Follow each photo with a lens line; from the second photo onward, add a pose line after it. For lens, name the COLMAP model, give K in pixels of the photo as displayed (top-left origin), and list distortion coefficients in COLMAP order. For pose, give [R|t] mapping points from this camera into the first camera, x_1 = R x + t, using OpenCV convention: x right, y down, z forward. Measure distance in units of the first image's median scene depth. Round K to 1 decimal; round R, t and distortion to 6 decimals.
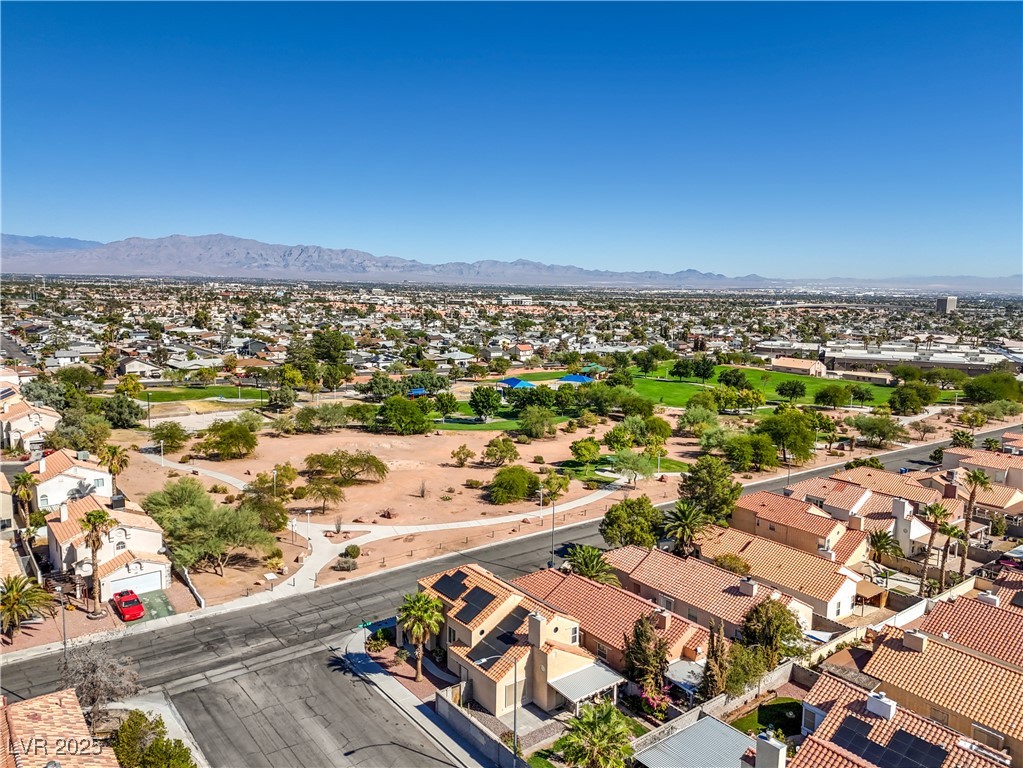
lens RADIAL K [[752.1, 0, 511.5], [0, 752.1, 384.0], [0, 0, 1]] dist [0.077027, -0.067053]
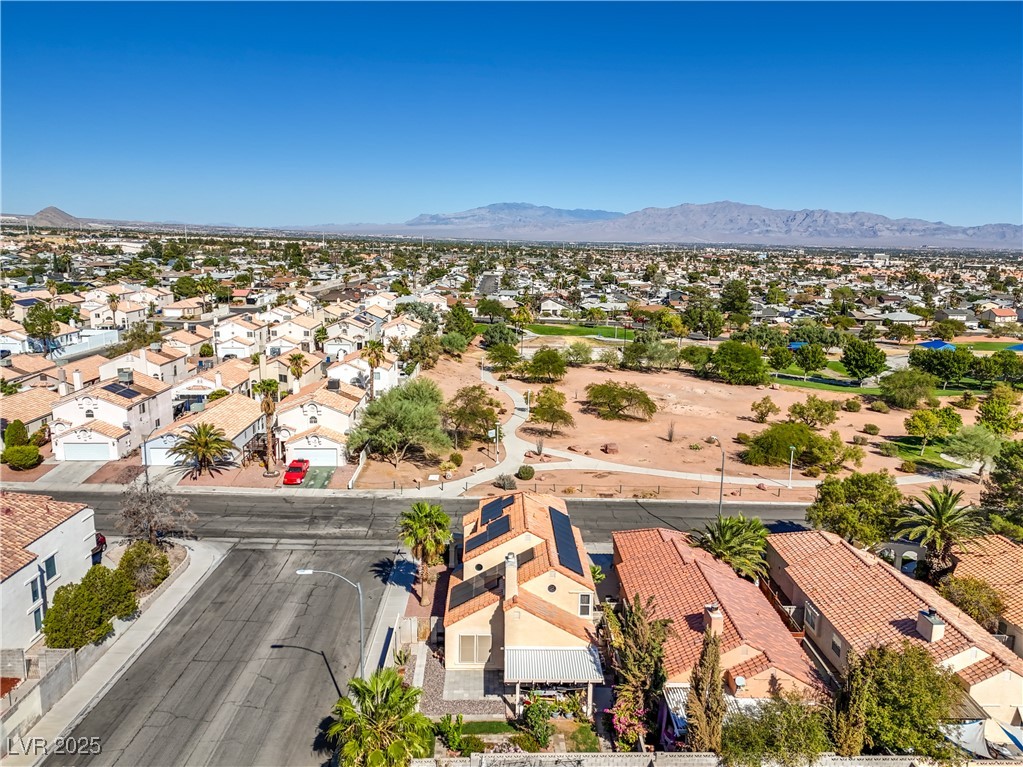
lens RADIAL K [[752.1, 0, 511.5], [0, 752.1, 383.5], [0, 0, 1]] dist [0.077027, -0.067053]
pose [[0.805367, 0.112176, -0.582065, 0.191632], [-0.088347, 0.993679, 0.069263, 0.034285], [0.586155, -0.004358, 0.810187, 0.167032]]
